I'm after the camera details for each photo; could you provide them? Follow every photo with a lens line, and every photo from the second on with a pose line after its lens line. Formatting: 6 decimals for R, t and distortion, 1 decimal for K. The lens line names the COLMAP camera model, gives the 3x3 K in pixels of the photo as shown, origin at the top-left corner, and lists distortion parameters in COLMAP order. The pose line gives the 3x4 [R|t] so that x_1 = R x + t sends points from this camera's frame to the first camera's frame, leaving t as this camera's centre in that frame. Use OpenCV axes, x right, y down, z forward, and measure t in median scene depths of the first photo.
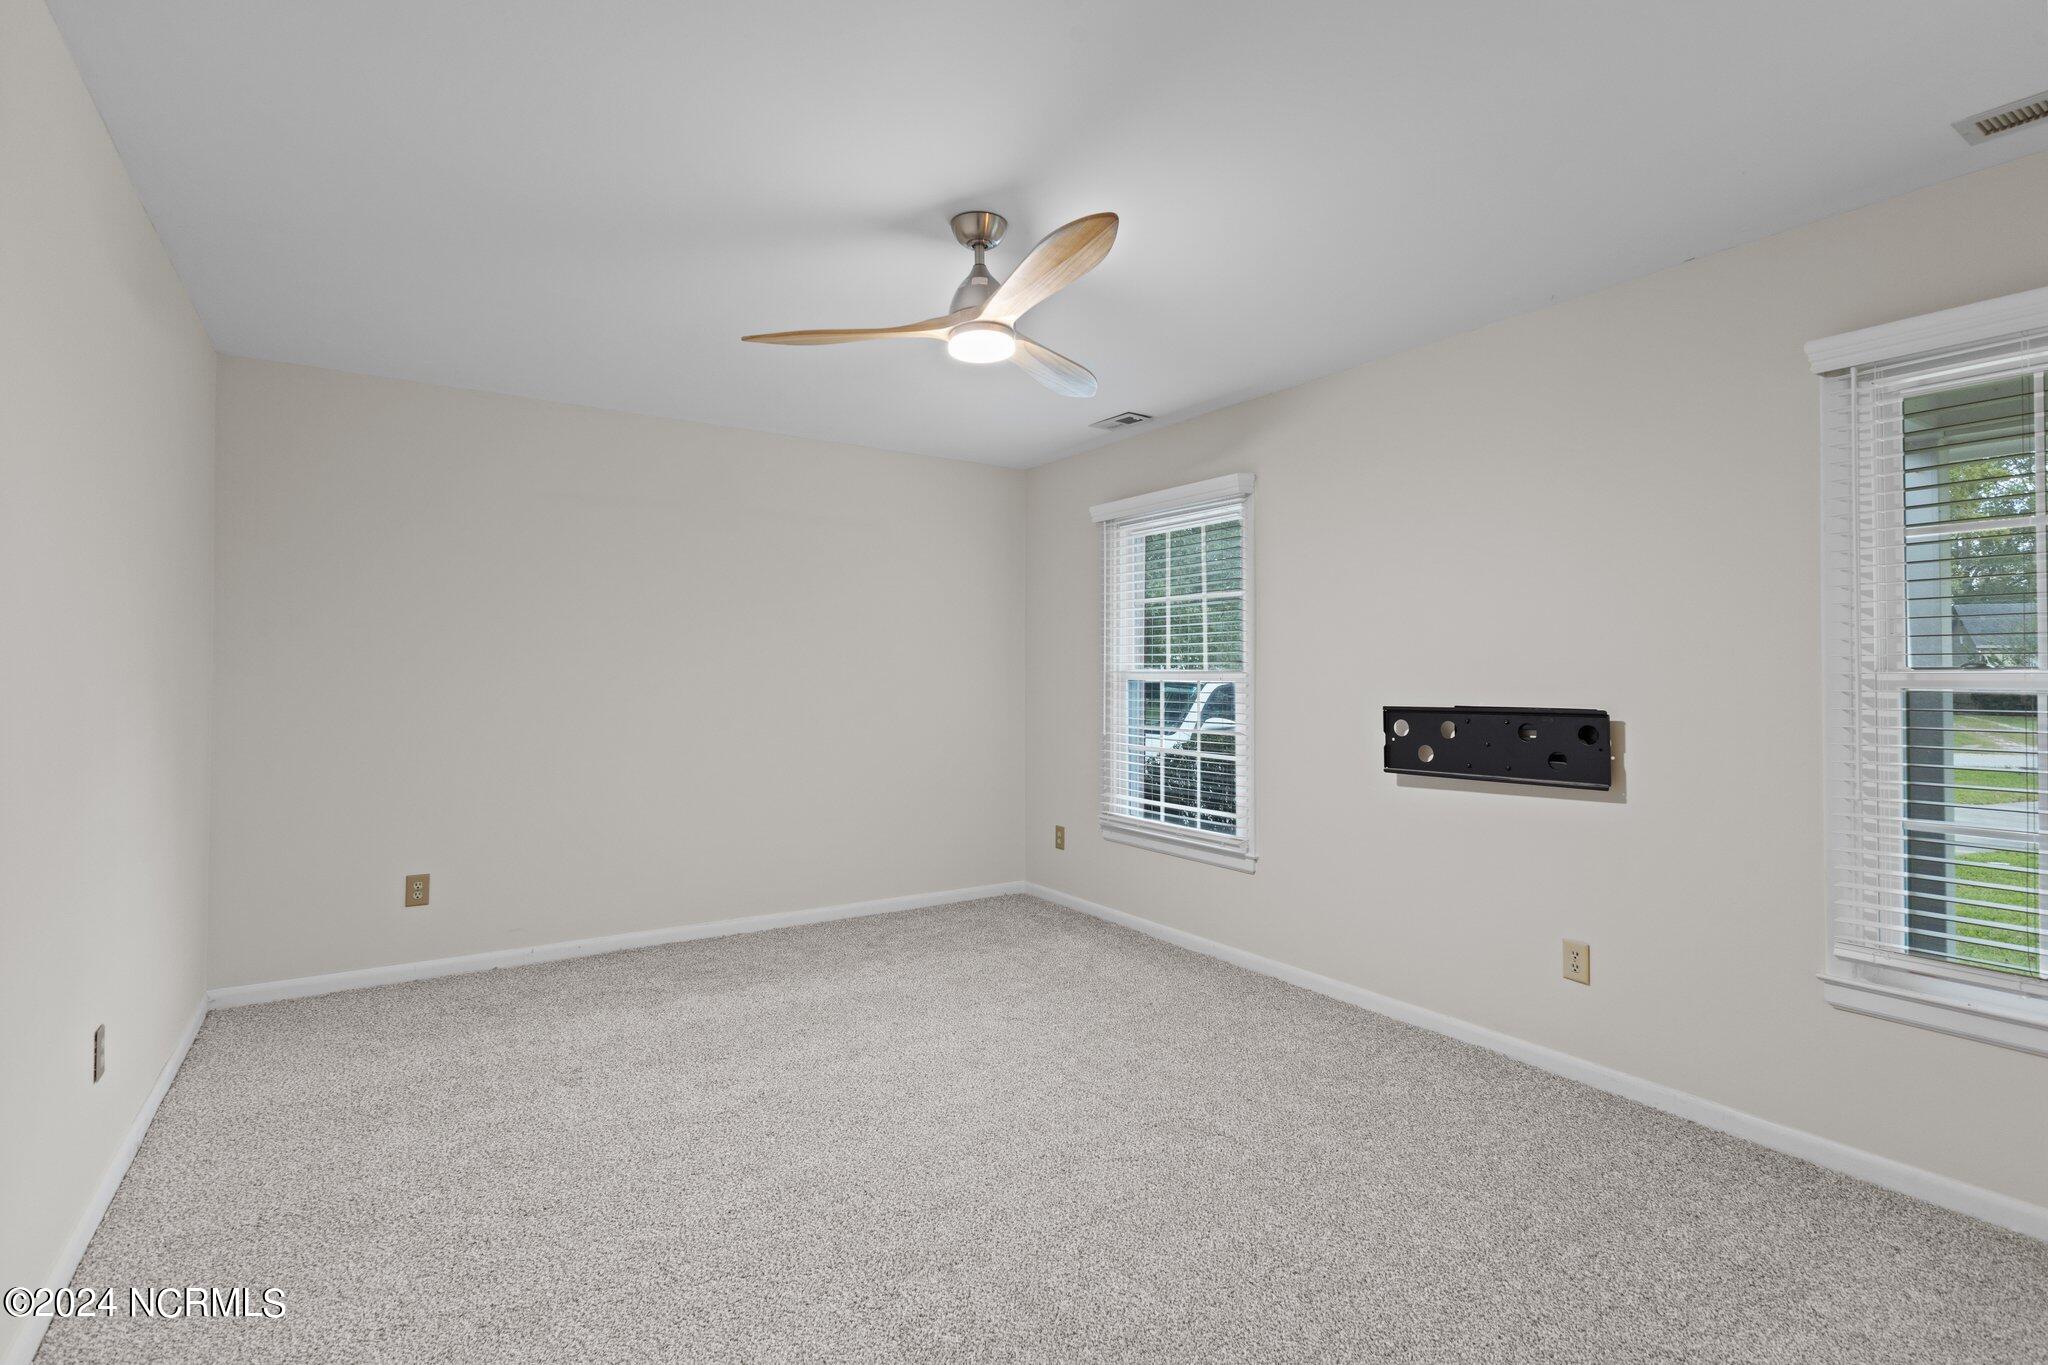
lens RADIAL K [[966.1, 0, 1020.1], [0, 966.1, 674.5], [0, 0, 1]] dist [0.003834, 0.000412]
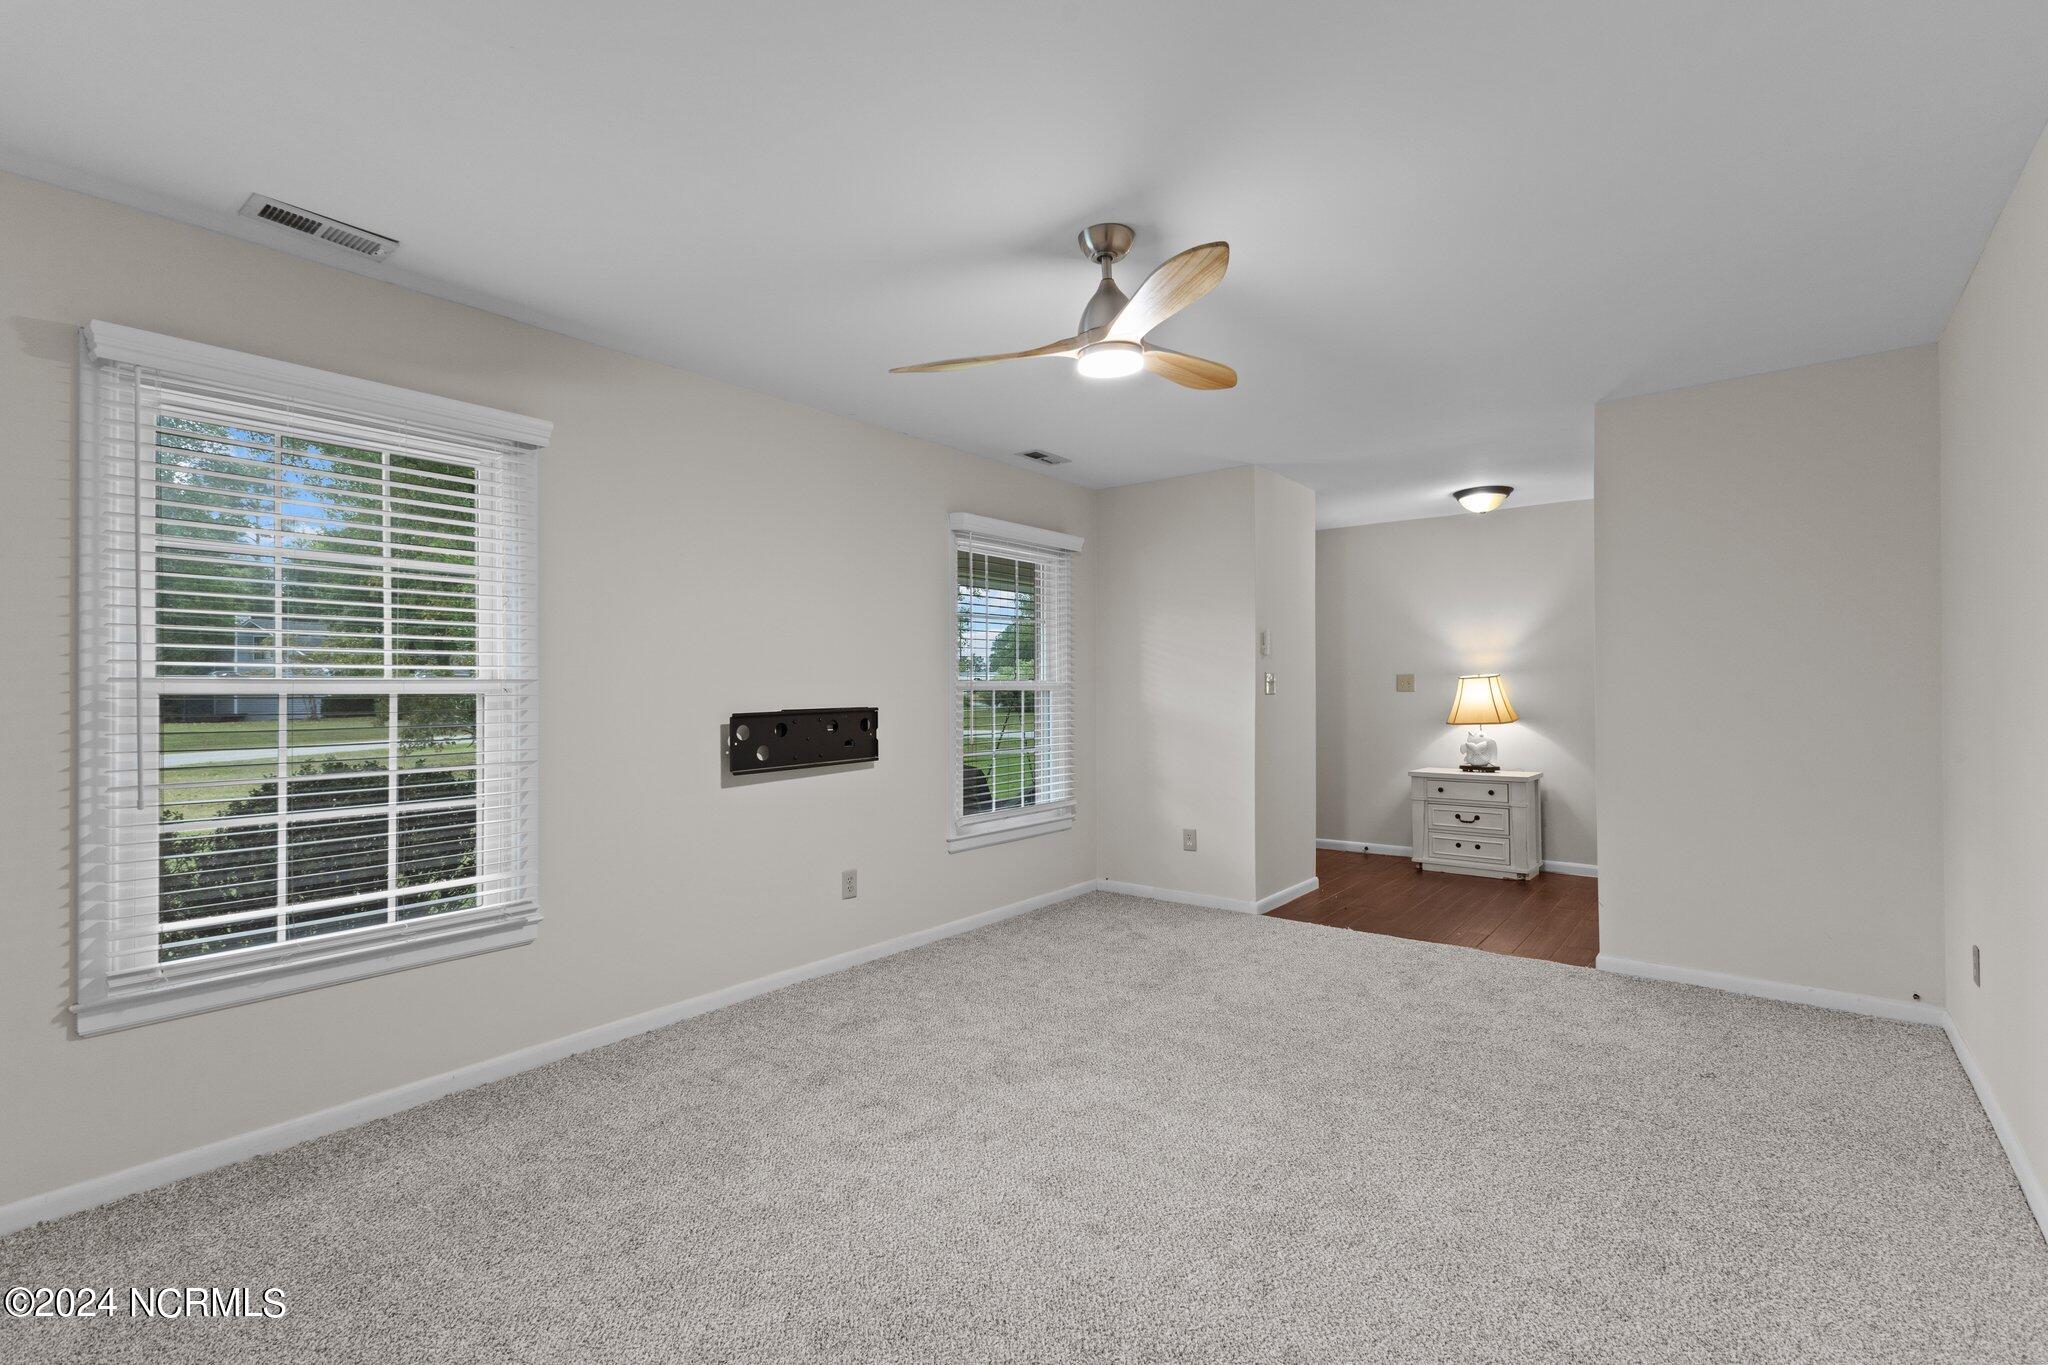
lens RADIAL K [[893.0, 0, 1019.5], [0, 893.0, 684.1], [0, 0, 1]] dist [-0.004007, -0.000230]
pose [[-0.298928, -0.007939, 0.954243, -0.652513], [-0.006288, 0.999960, 0.006350, -0.007983], [-0.954255, -0.004102, -0.298966, 0.995522]]
